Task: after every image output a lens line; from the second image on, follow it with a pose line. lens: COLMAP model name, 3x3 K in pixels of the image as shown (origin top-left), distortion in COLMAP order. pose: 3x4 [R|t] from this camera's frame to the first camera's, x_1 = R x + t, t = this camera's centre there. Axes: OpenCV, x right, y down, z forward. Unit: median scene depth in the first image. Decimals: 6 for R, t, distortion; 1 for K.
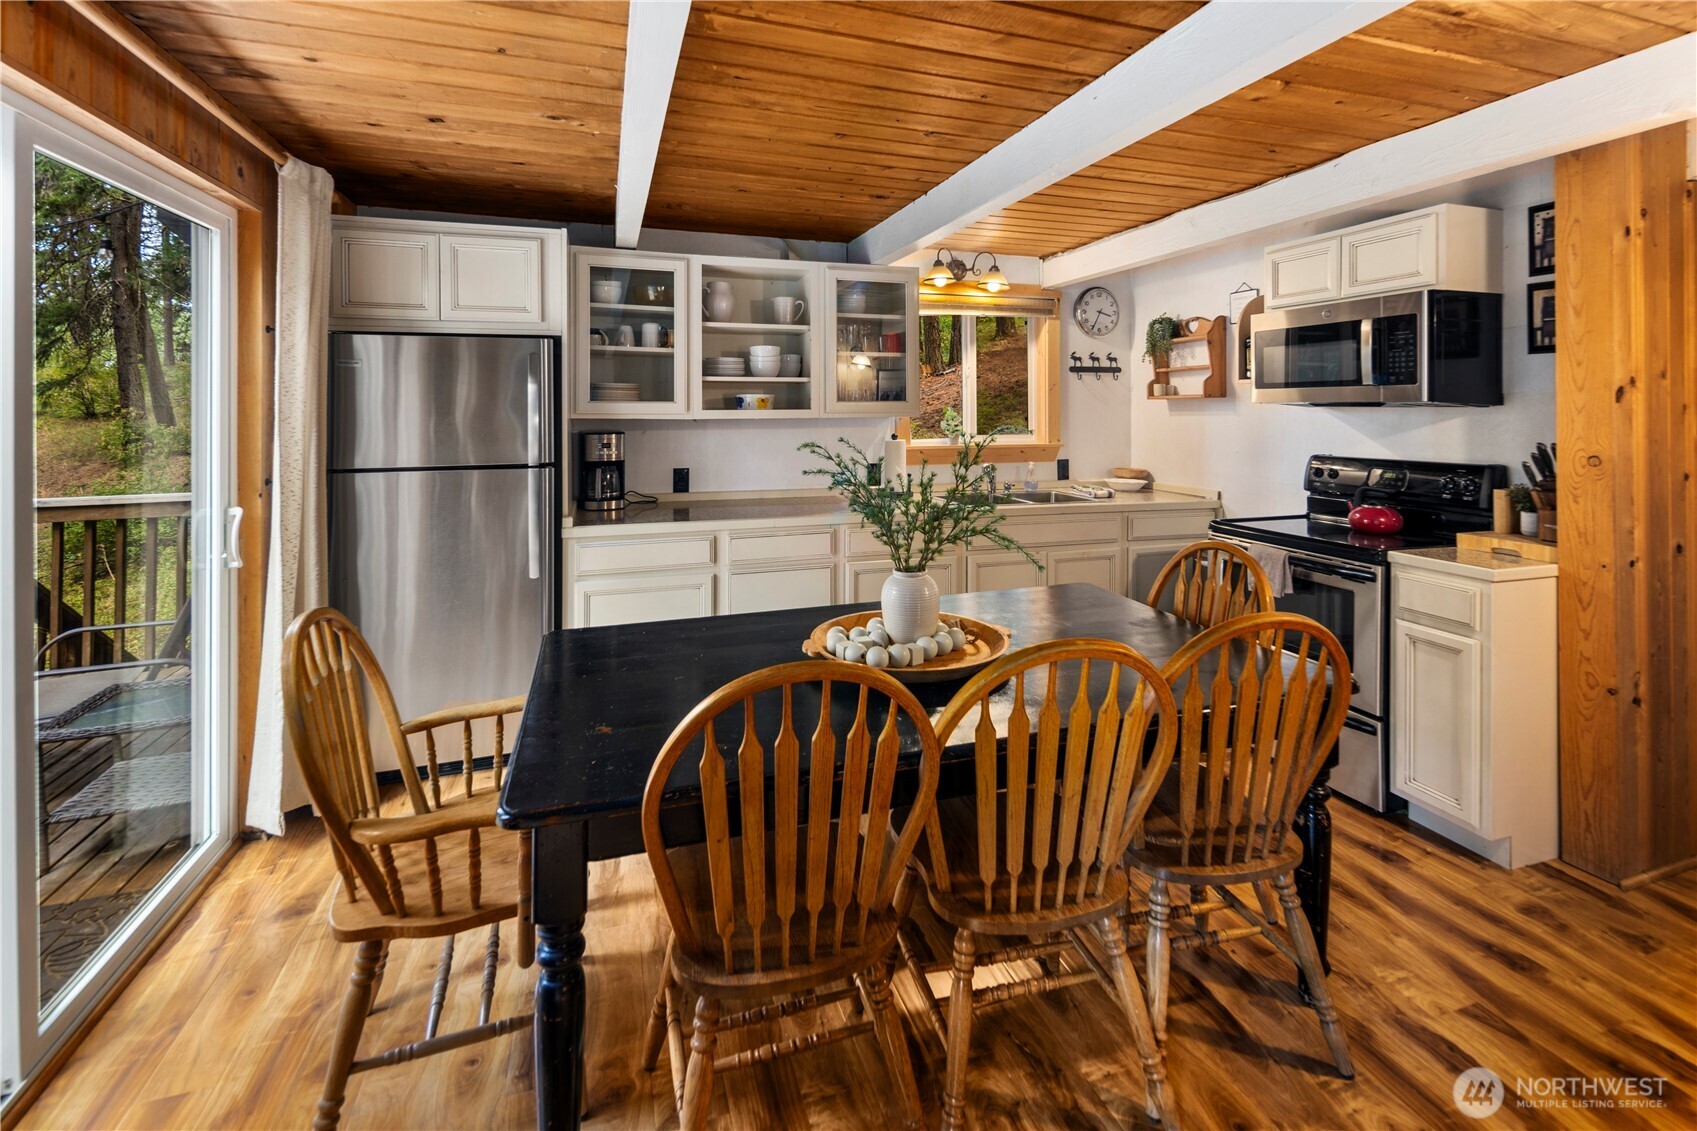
lens RADIAL K [[741.8, 0, 848.1], [0, 741.8, 408.6], [0, 0, 1]] dist [-0.001418, -0.000987]
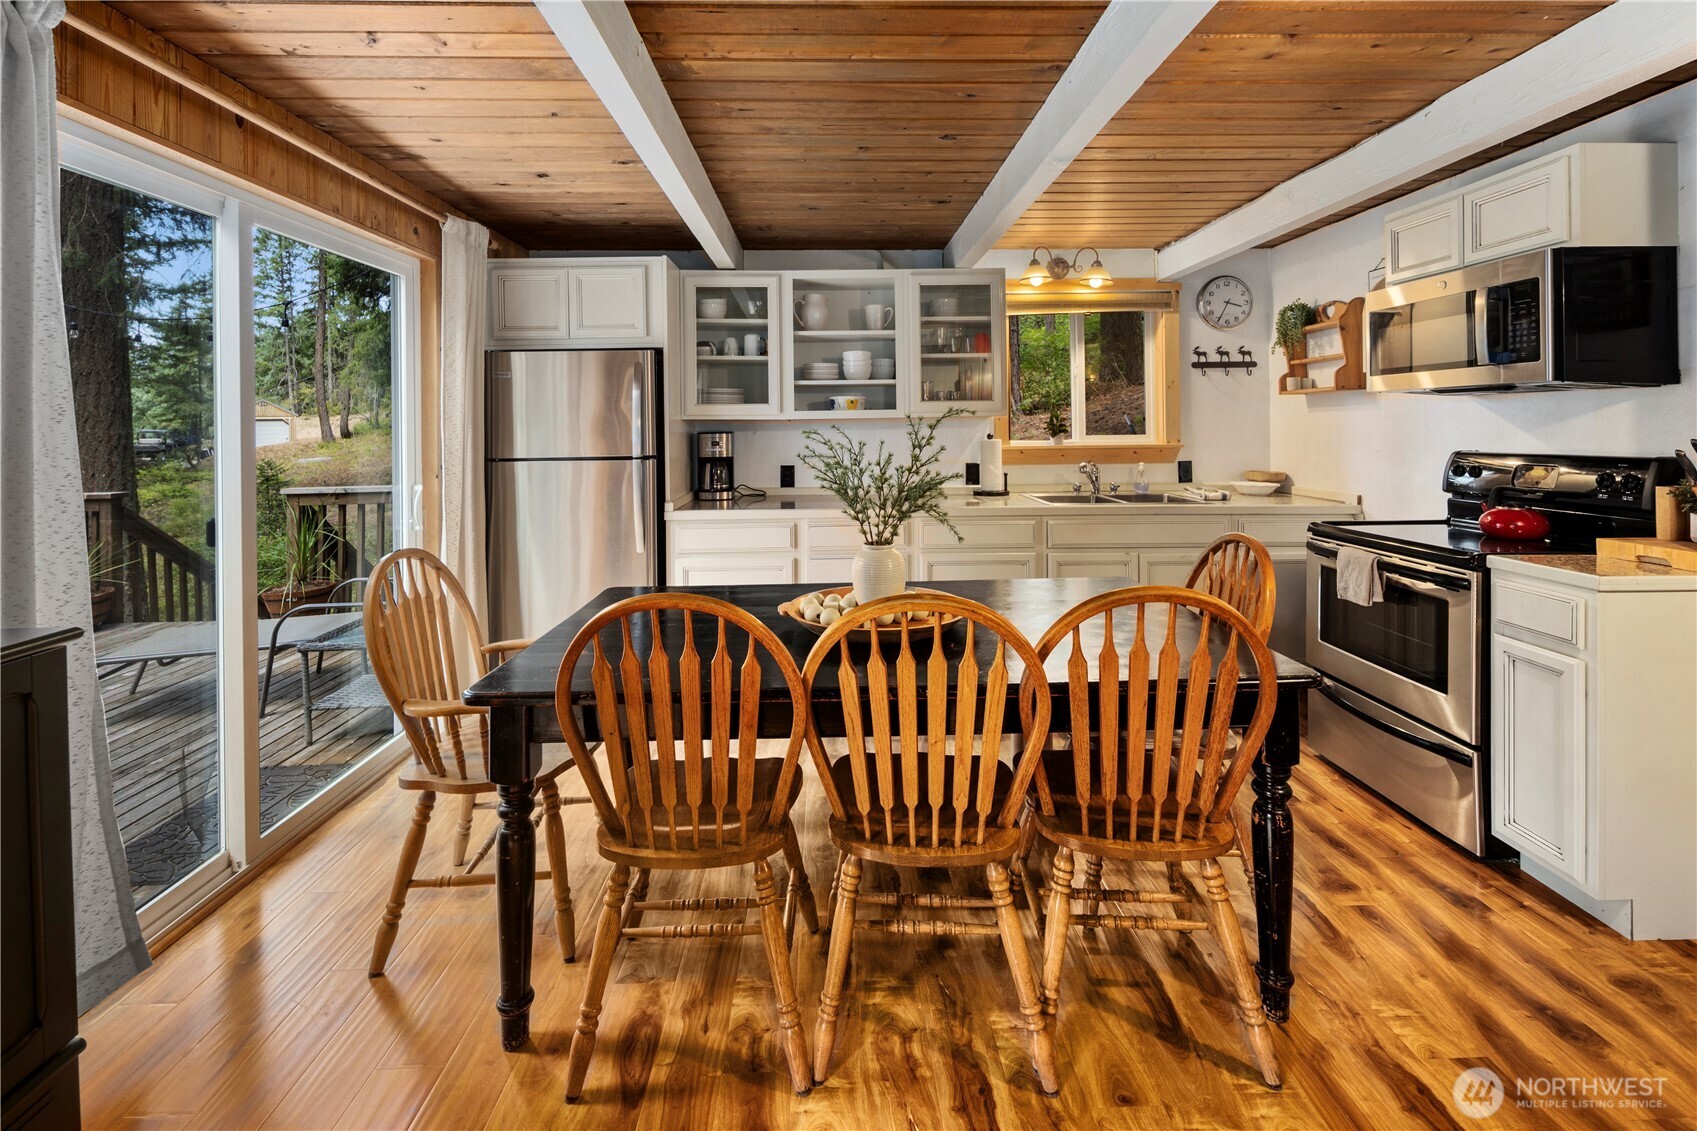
lens RADIAL K [[731.8, 0, 847.4], [0, 731.8, 425.8], [0, 0, 1]] dist [0.001093, -0.002463]
pose [[0.957670, -0.010738, -0.287669, 0.228707], [0.011410, 0.999935, 0.000662, 0.028742], [0.287643, -0.003916, 0.957730, -0.023922]]
